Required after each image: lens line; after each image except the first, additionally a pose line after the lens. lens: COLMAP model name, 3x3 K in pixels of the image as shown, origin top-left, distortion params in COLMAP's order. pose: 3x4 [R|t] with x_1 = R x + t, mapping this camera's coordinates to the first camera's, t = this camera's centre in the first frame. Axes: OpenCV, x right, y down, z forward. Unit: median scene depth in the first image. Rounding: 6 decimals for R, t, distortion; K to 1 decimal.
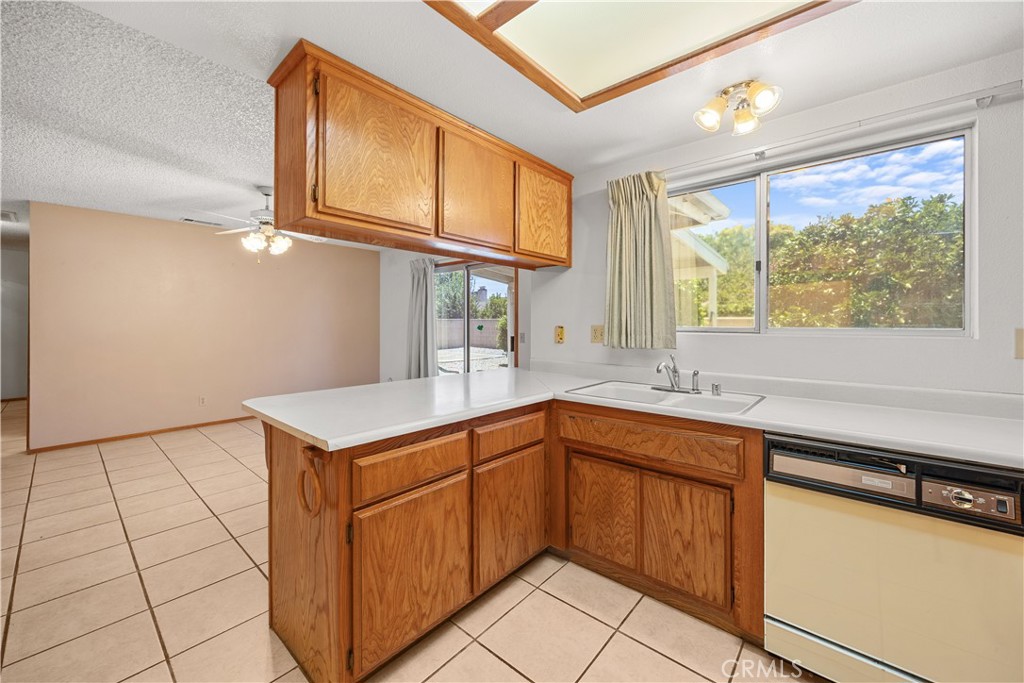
lens RADIAL K [[400.1, 0, 523.9], [0, 400.1, 324.6], [0, 0, 1]] dist [-0.002097, 0.000125]
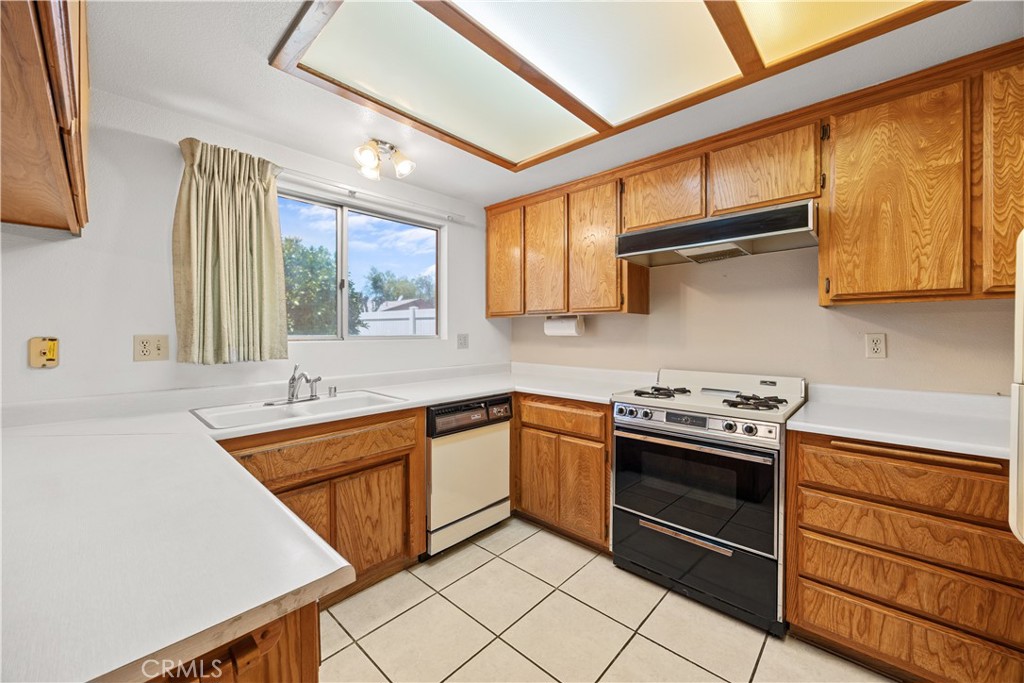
lens RADIAL K [[400.1, 0, 509.2], [0, 400.1, 333.0], [0, 0, 1]] dist [-0.002097, 0.000125]
pose [[0.034006, -0.005370, 0.999407, -0.712012], [0.004713, 0.999975, 0.005213, -0.003402], [-0.999411, 0.004533, 0.034031, 0.559696]]
